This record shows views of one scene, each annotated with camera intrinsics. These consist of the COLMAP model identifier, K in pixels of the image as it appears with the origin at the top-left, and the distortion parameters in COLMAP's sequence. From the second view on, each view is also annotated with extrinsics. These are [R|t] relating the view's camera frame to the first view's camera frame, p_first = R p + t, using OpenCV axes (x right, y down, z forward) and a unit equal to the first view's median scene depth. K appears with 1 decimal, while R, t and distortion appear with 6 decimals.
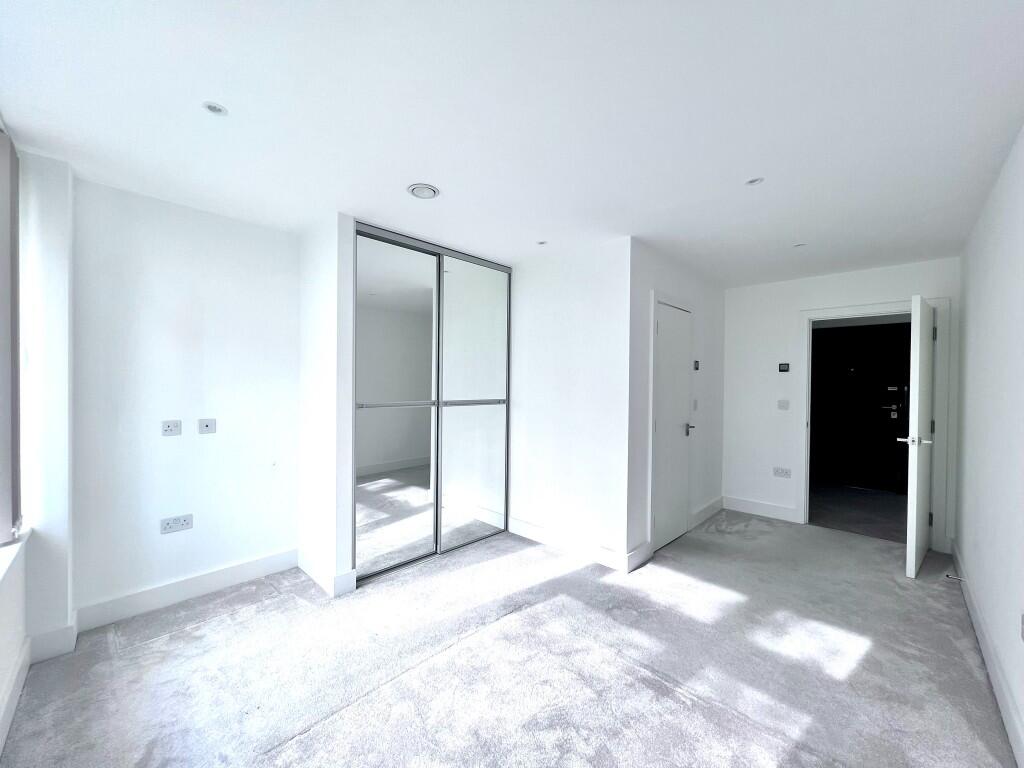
lens RADIAL K [[408.6, 0, 512.0], [0, 408.6, 384.0], [0, 0, 1]] dist [0.001162, 0.000000]
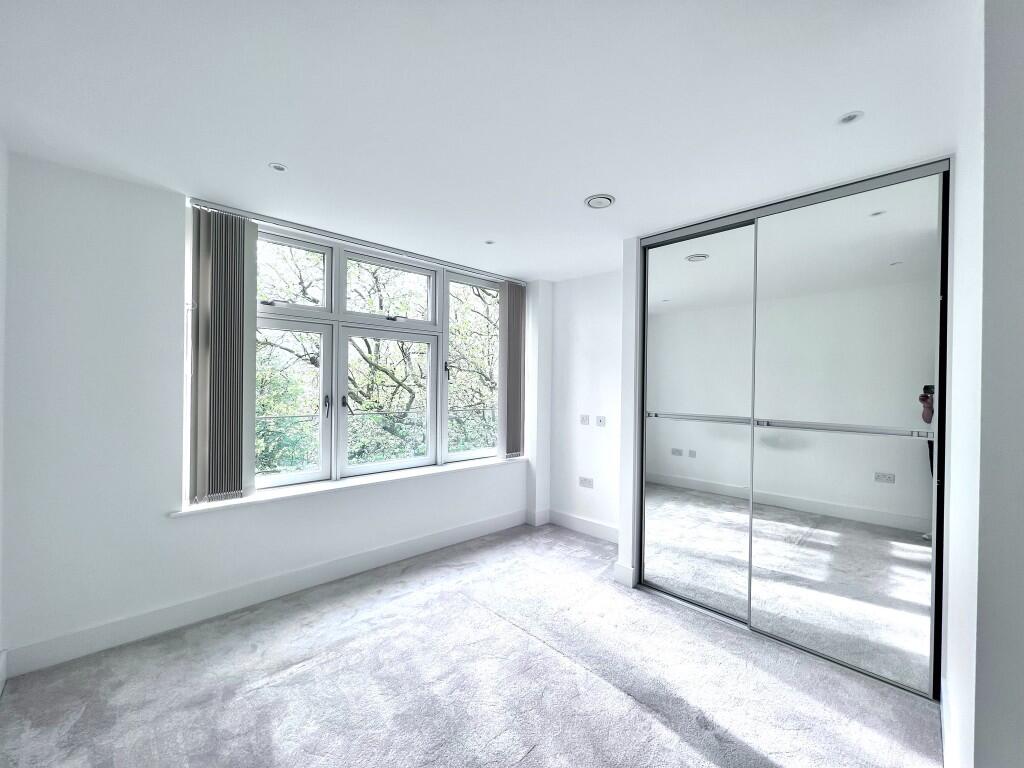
lens RADIAL K [[408.6, 0, 512.0], [0, 408.6, 384.0], [0, 0, 1]] dist [0.001162, 0.000000]
pose [[-0.021638, -0.016530, -0.999629, 0.729690], [-0.028384, 0.999470, -0.015913, 0.004130], [0.999363, 0.028029, -0.022096, 0.746327]]
